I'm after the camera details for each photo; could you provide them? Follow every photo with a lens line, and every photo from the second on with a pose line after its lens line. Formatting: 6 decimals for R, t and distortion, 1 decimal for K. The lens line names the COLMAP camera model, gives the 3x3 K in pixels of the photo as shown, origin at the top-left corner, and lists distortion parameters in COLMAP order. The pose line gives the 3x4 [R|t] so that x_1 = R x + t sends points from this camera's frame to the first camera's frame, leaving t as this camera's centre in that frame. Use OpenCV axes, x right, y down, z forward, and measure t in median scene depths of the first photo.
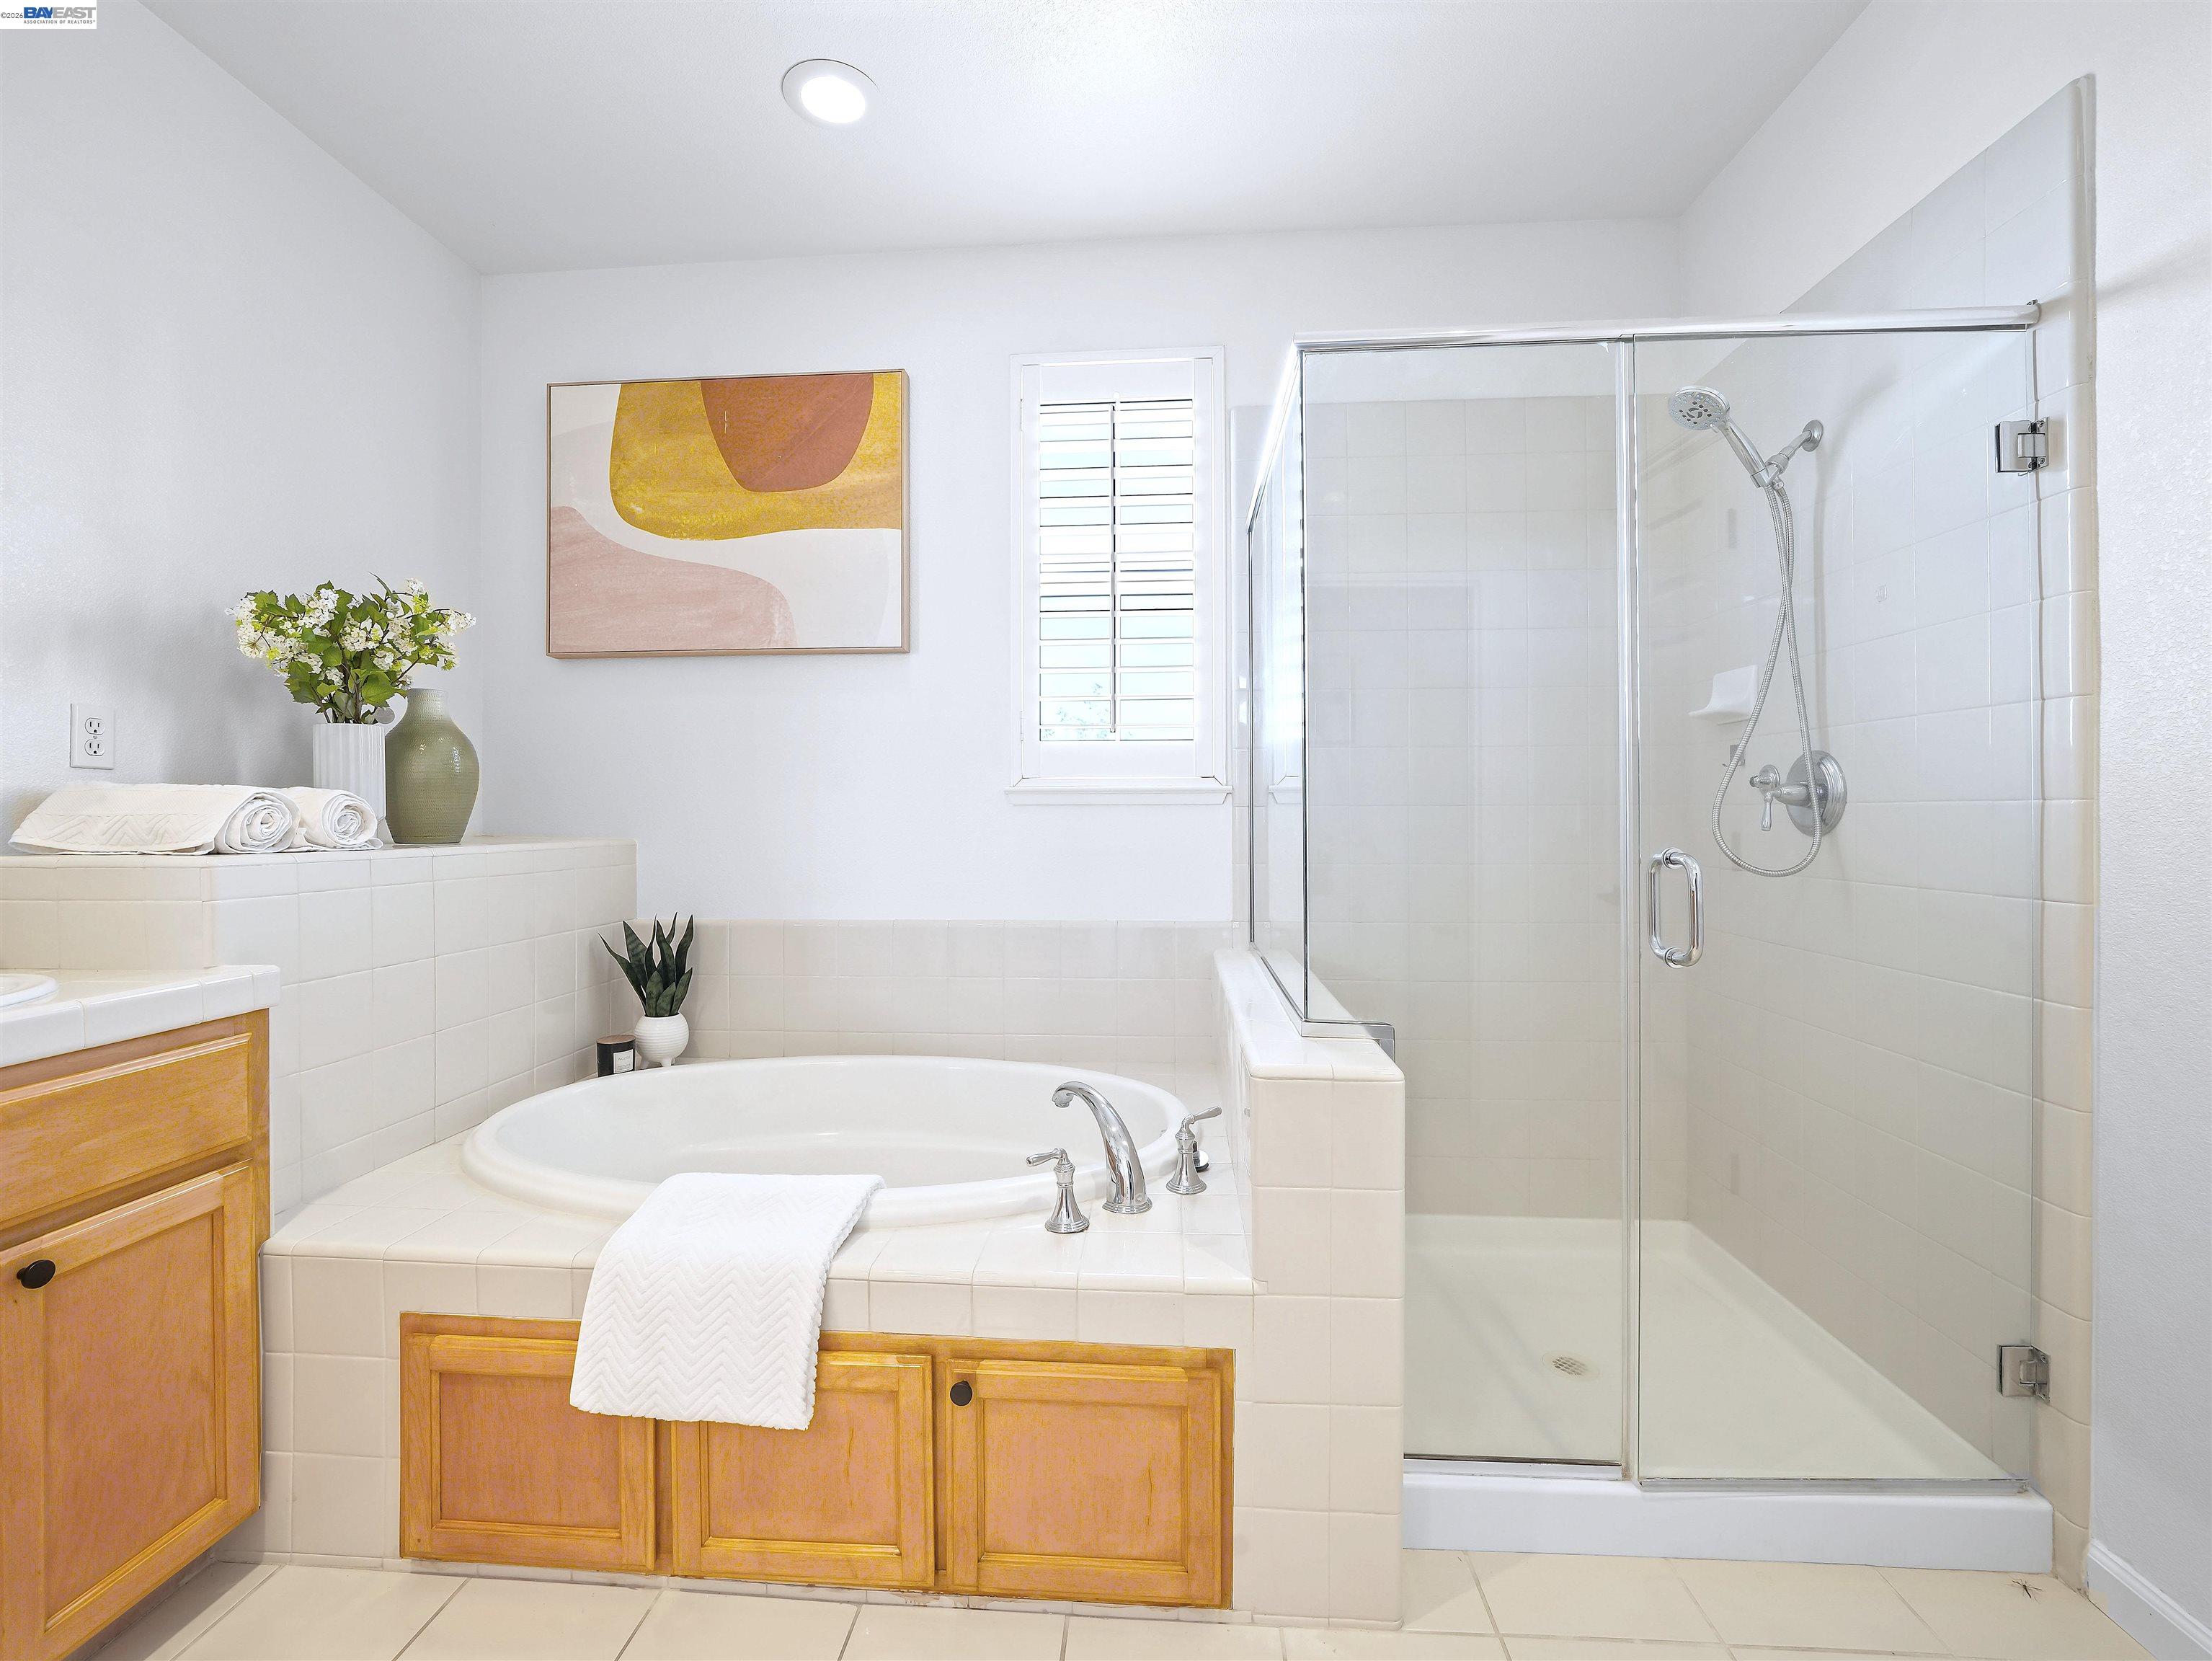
lens RADIAL K [[935.2, 0, 1101.8], [0, 935.2, 821.0], [0, 0, 1]] dist [-0.015851, 0.000161]
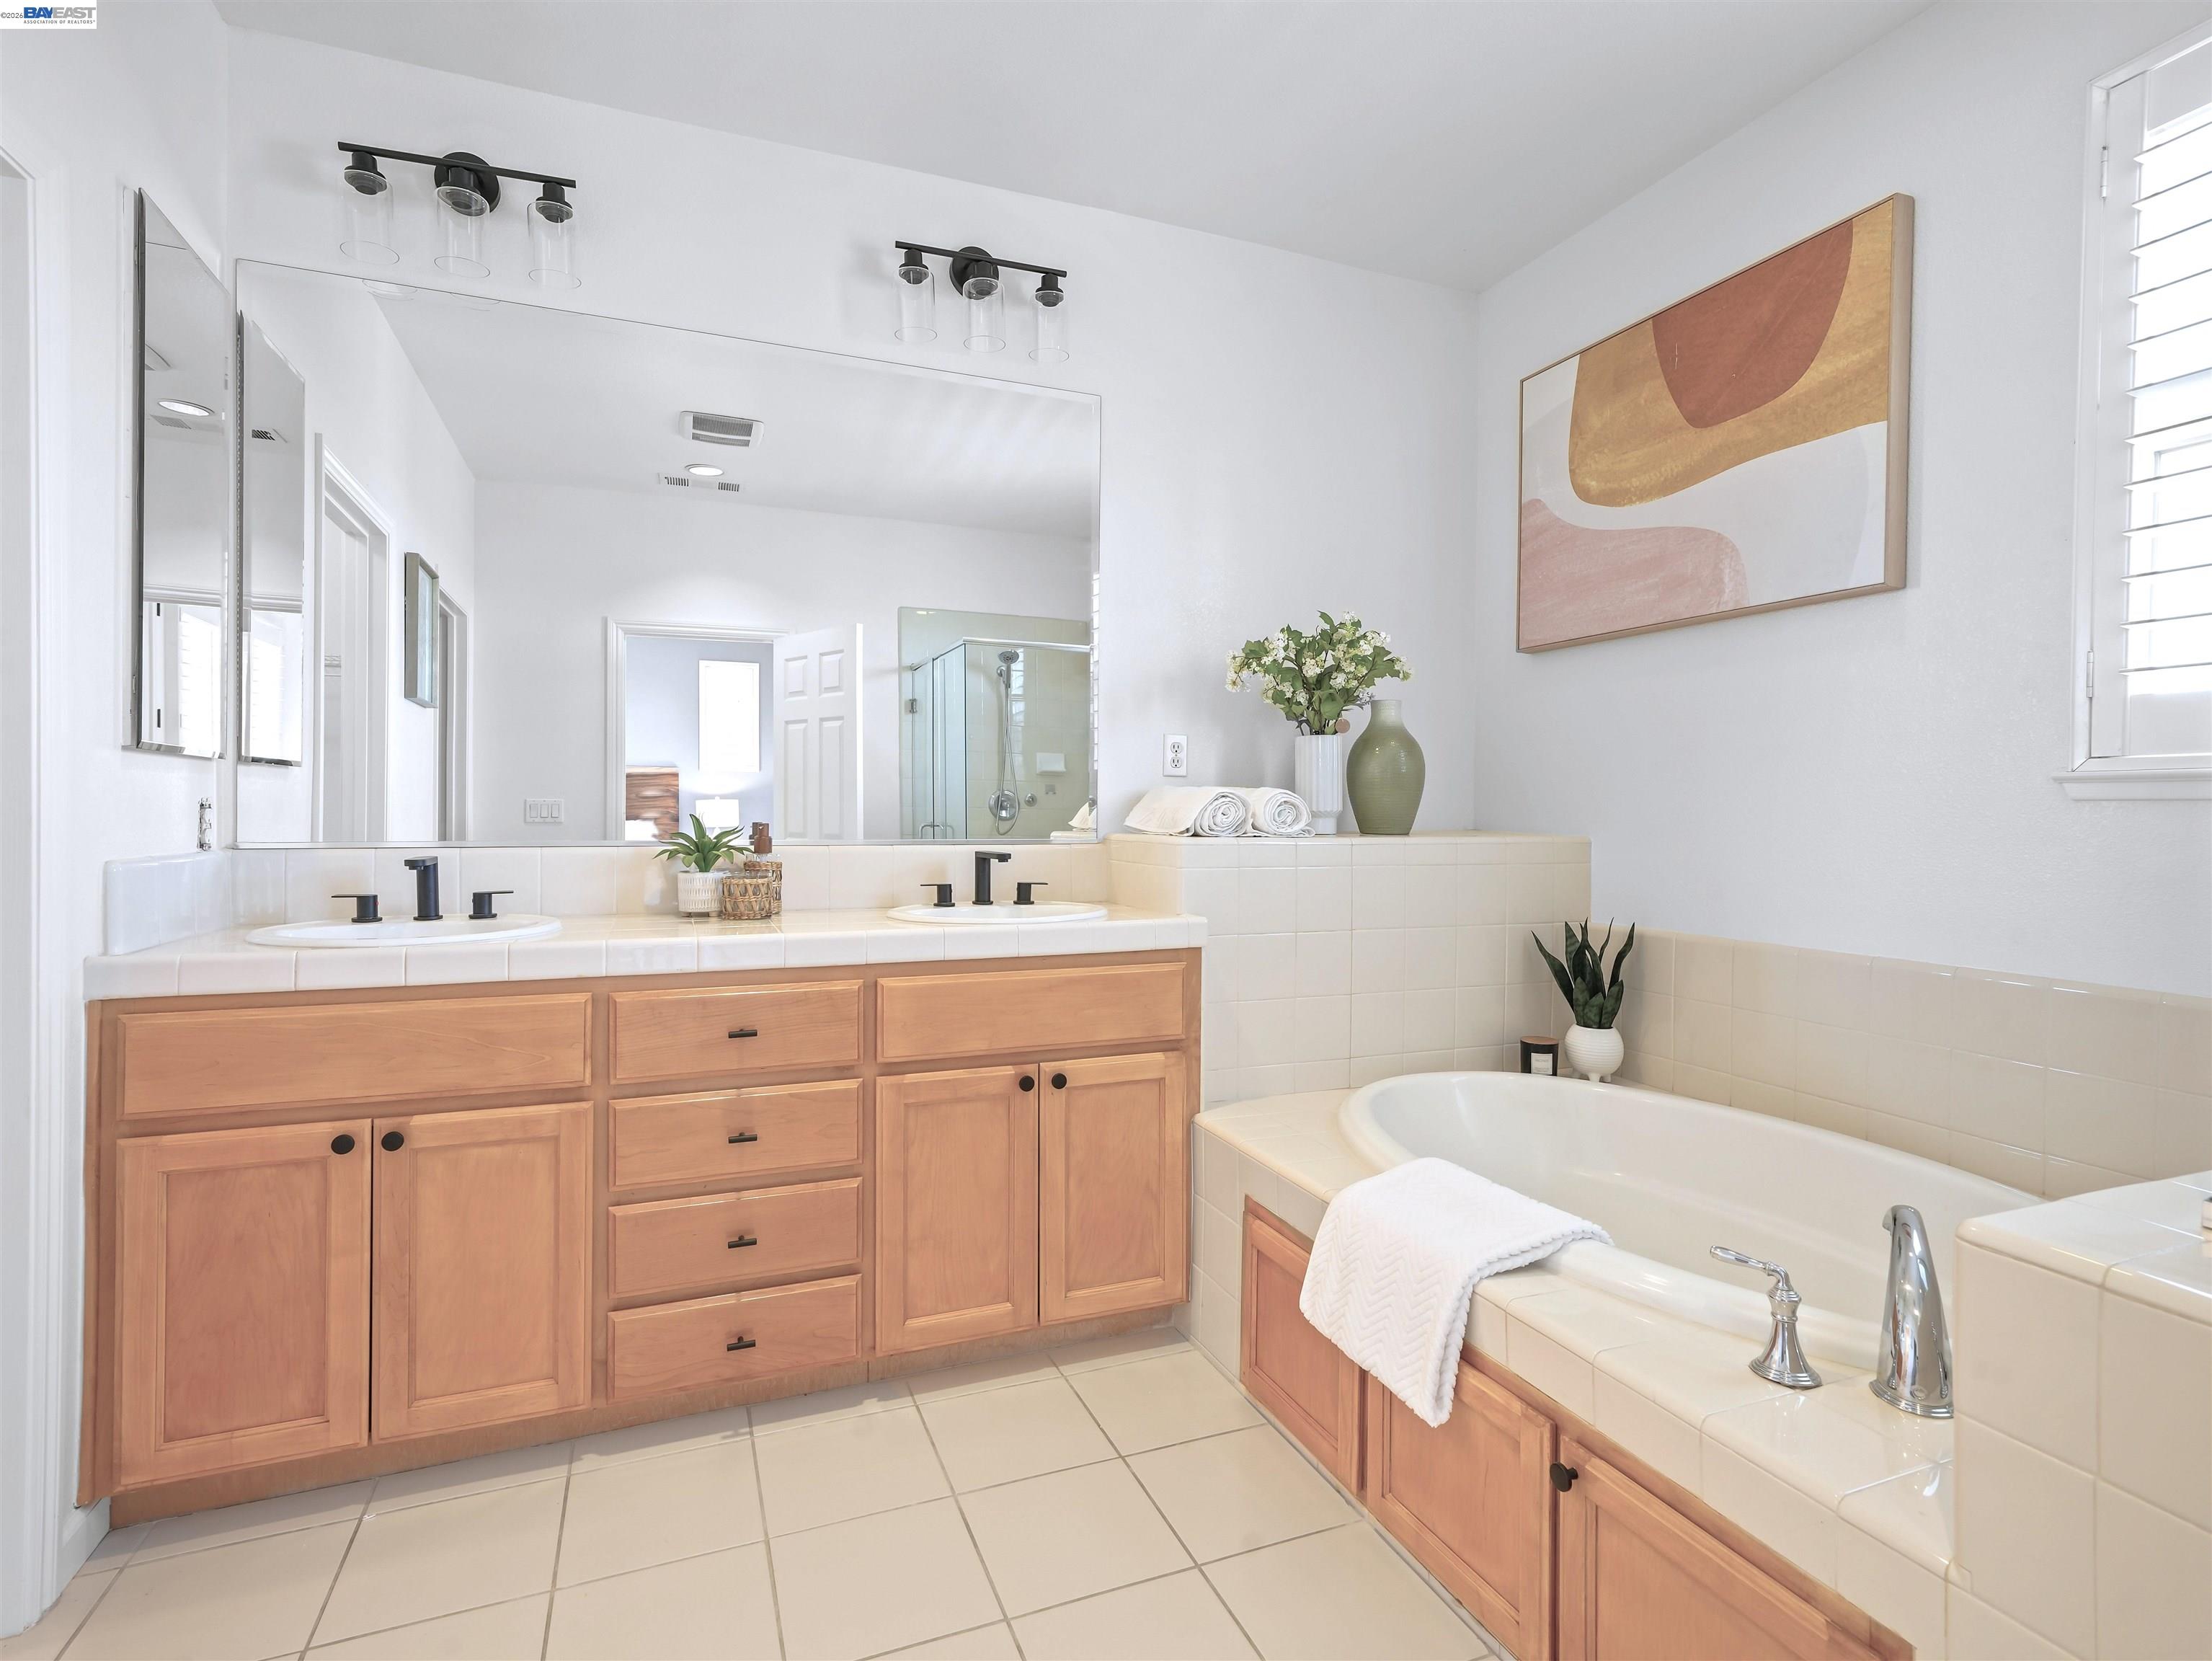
lens RADIAL K [[1086.0, 0, 1106.0], [0, 1086.0, 830.5], [0, 0, 1]] dist [-0.000021, 0.000383]
pose [[0.442248, 0.024065, -0.896570, 0.368349], [-0.012521, 0.999708, 0.020657, -0.004255], [0.896805, 0.002090, 0.442421, 0.108070]]
